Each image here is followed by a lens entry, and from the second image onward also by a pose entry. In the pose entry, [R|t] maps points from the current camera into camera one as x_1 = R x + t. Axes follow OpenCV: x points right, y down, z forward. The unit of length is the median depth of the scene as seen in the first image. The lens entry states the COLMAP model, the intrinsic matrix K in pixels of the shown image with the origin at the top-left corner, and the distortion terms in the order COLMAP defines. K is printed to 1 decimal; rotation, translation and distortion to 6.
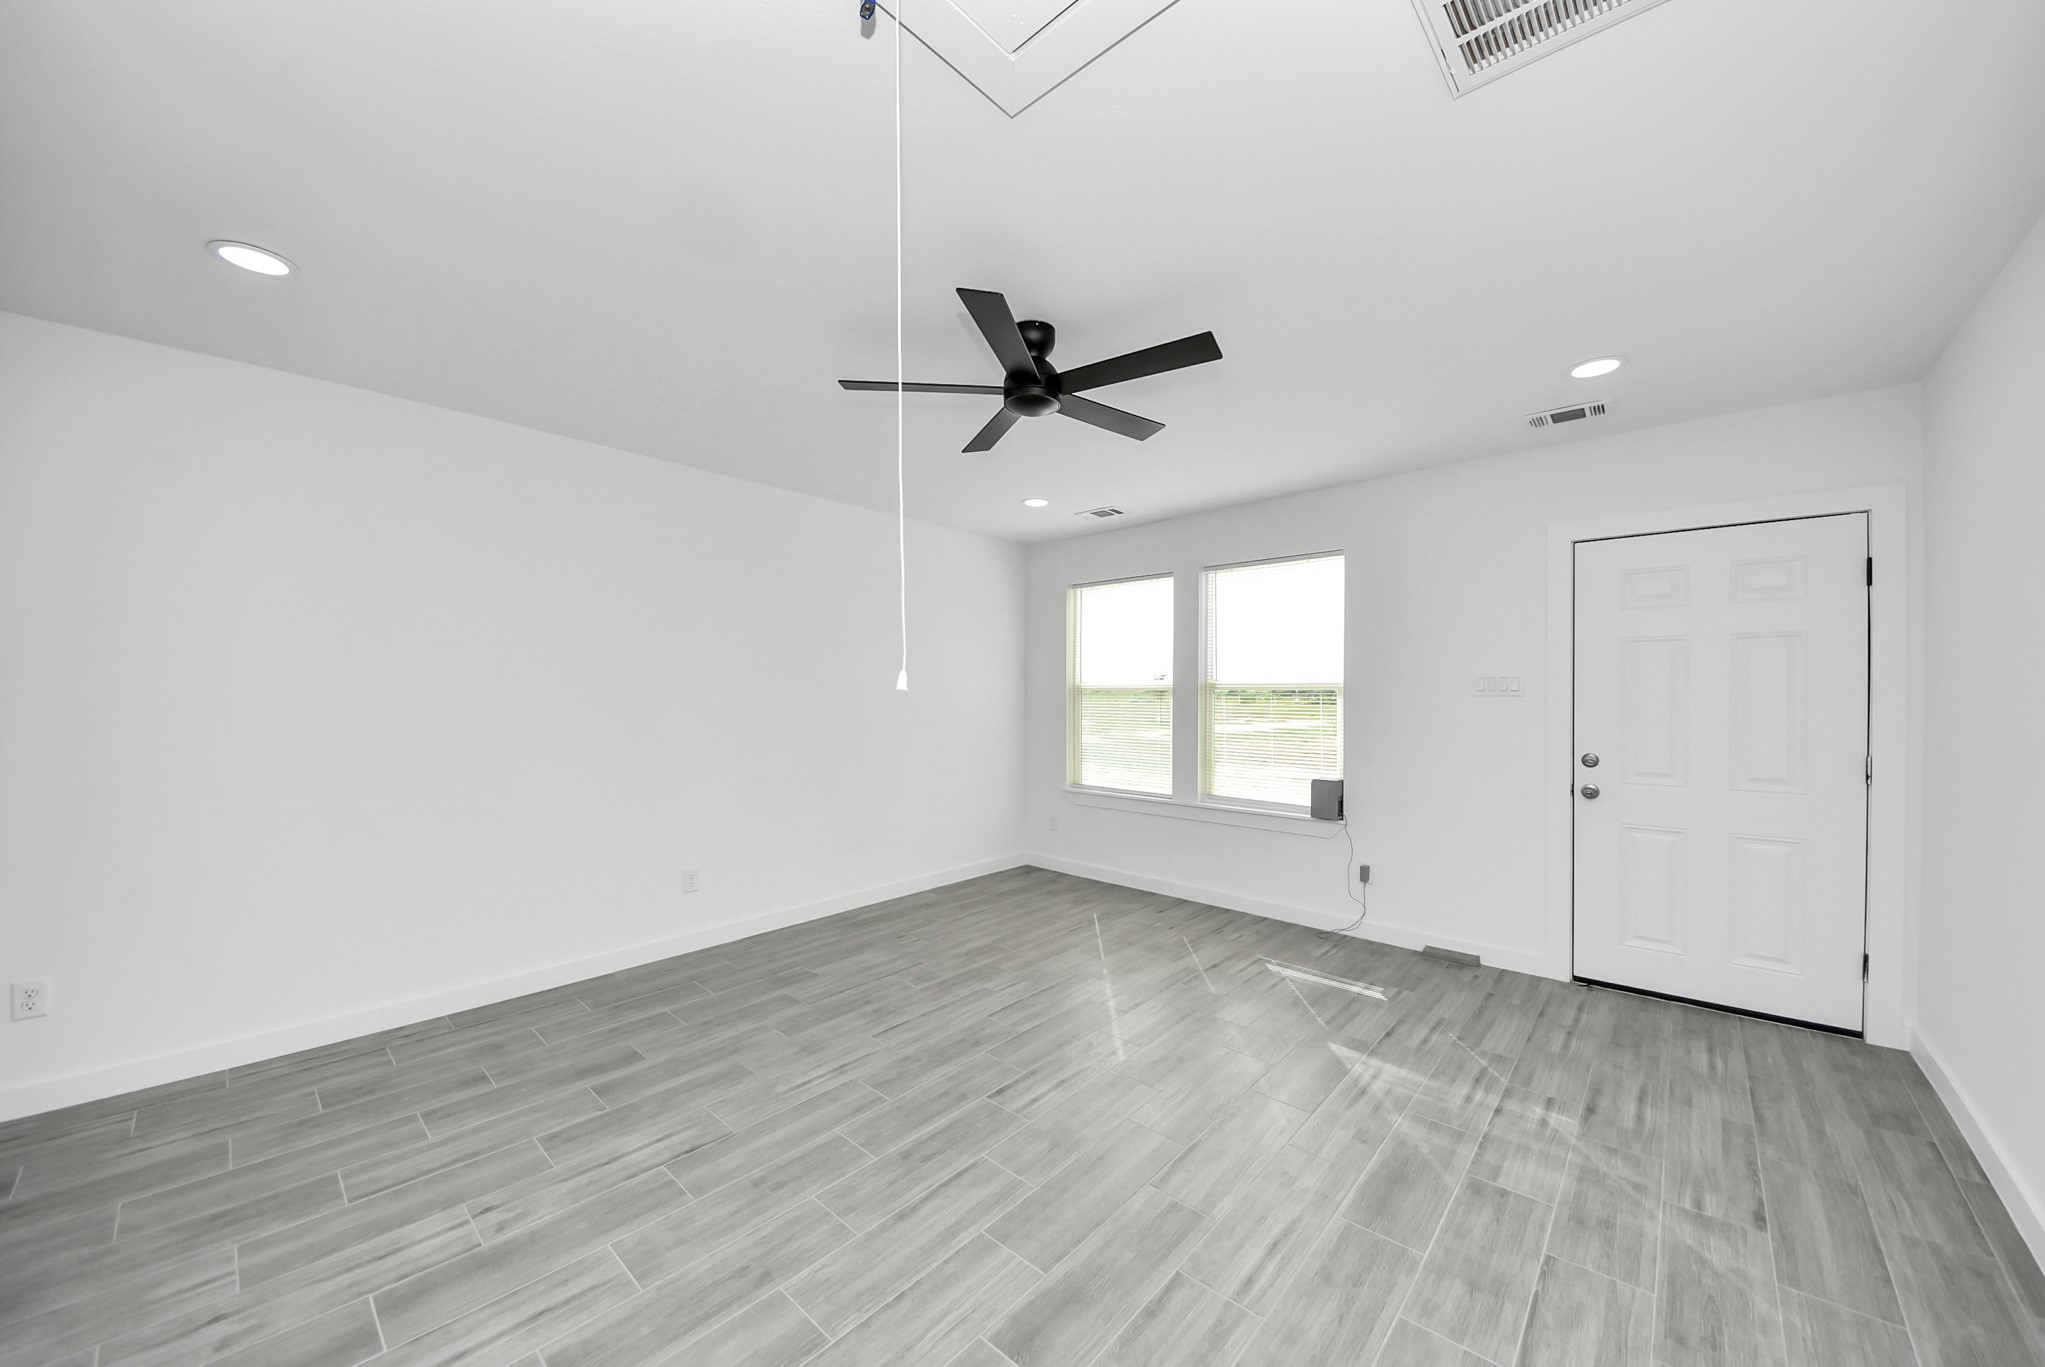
lens RADIAL K [[735.8, 0, 1032.4], [0, 735.8, 694.1], [0, 0, 1]] dist [0.042916, -0.028420]
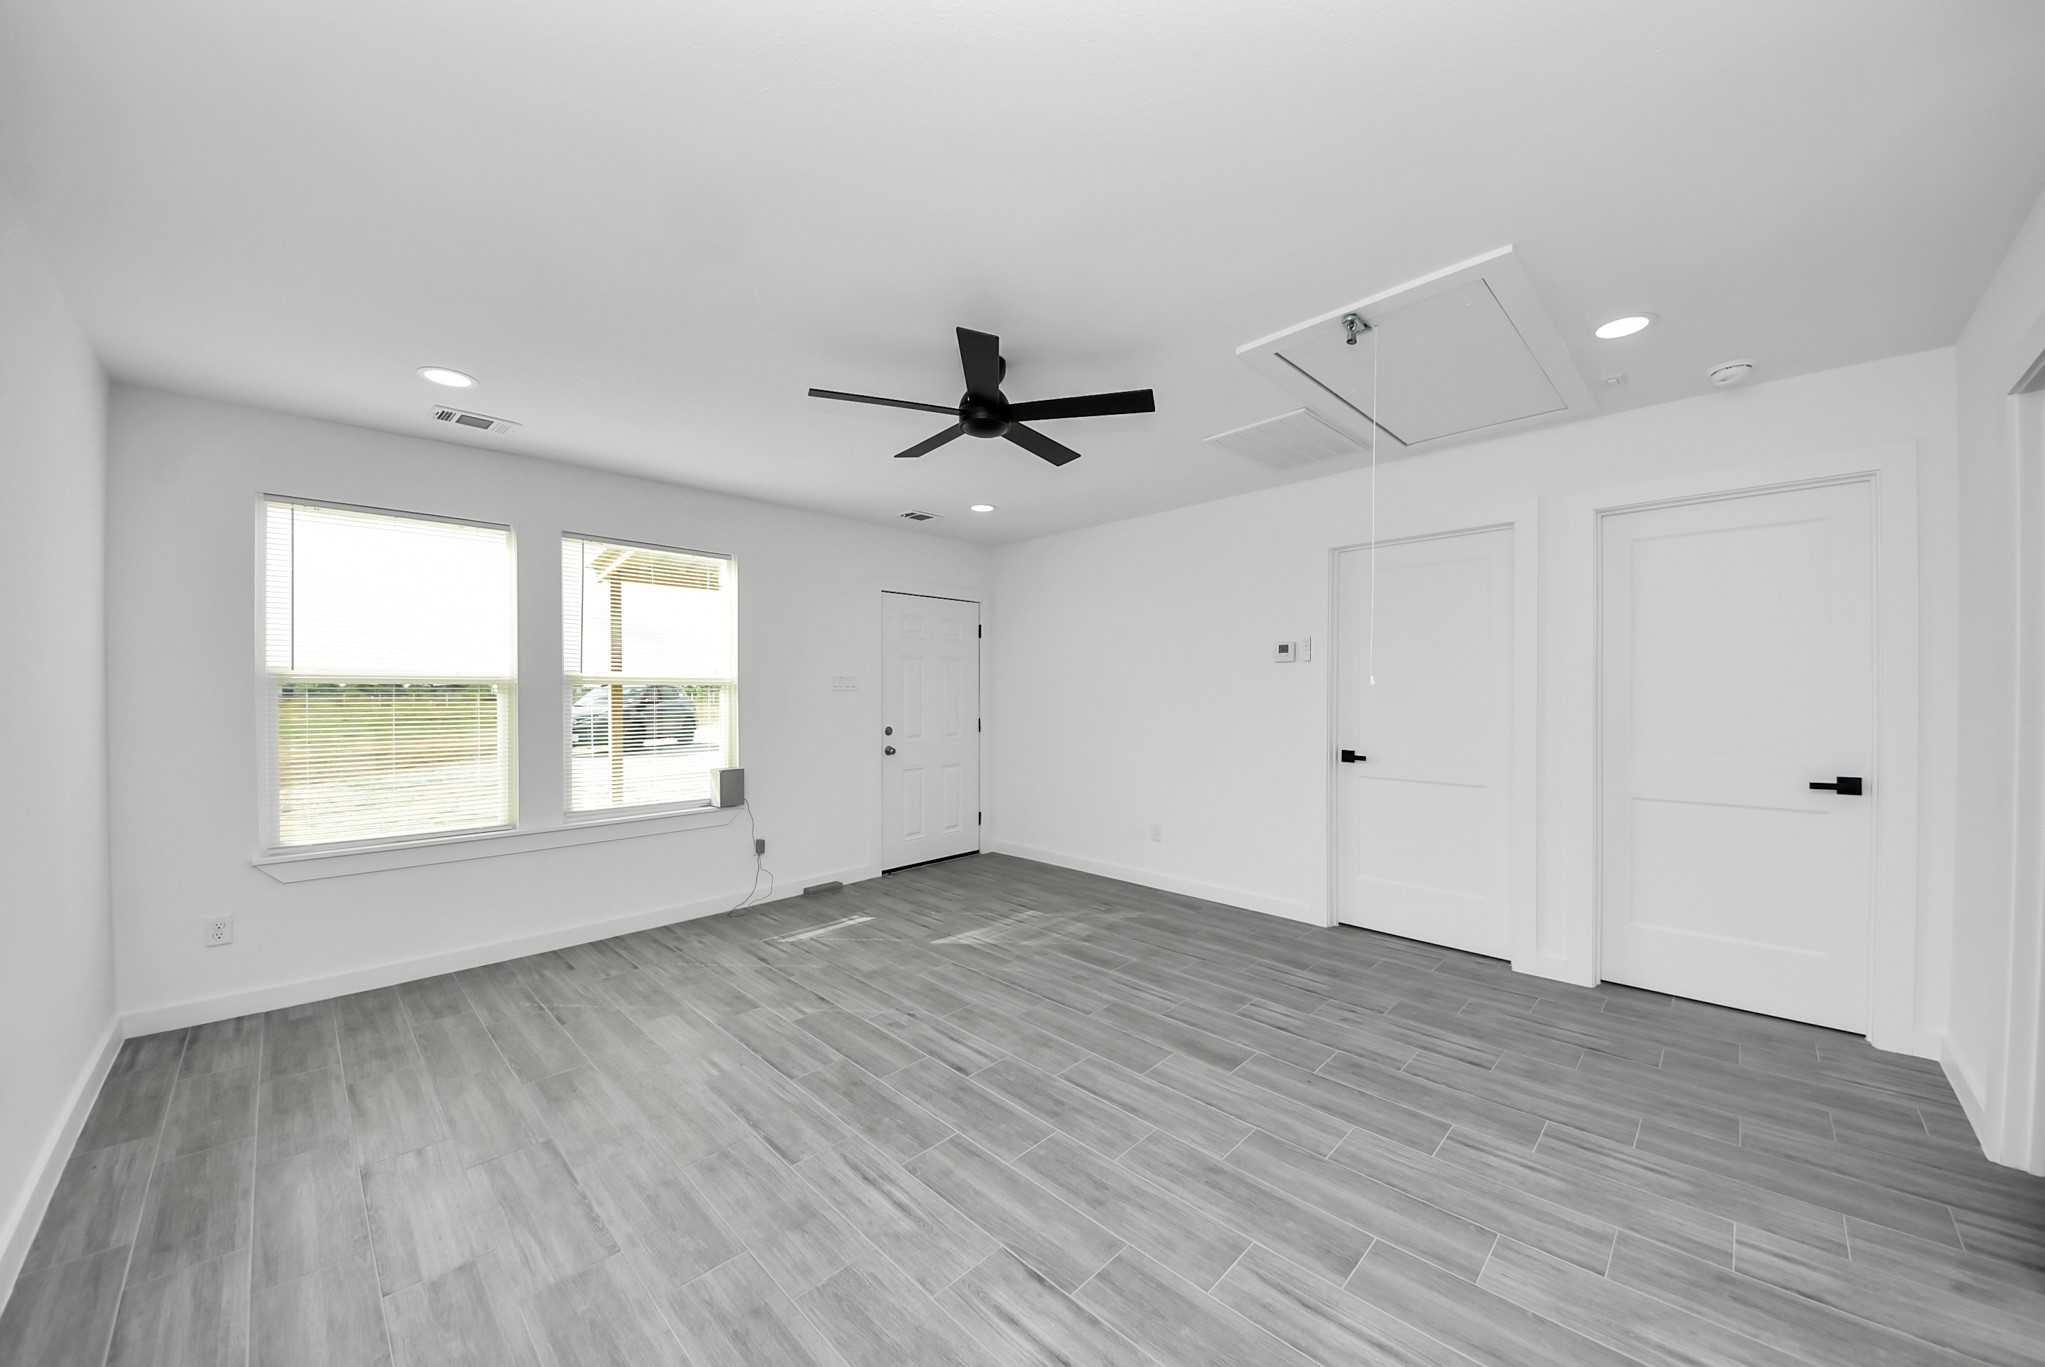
lens RADIAL K [[735.8, 0, 1032.4], [0, 735.8, 694.1], [0, 0, 1]] dist [0.042916, -0.028420]
pose [[0.032252, -0.005379, 0.999465, -0.806340], [0.005397, 0.999972, 0.005207, 0.002885], [-0.999465, 0.005226, 0.032281, 0.644084]]
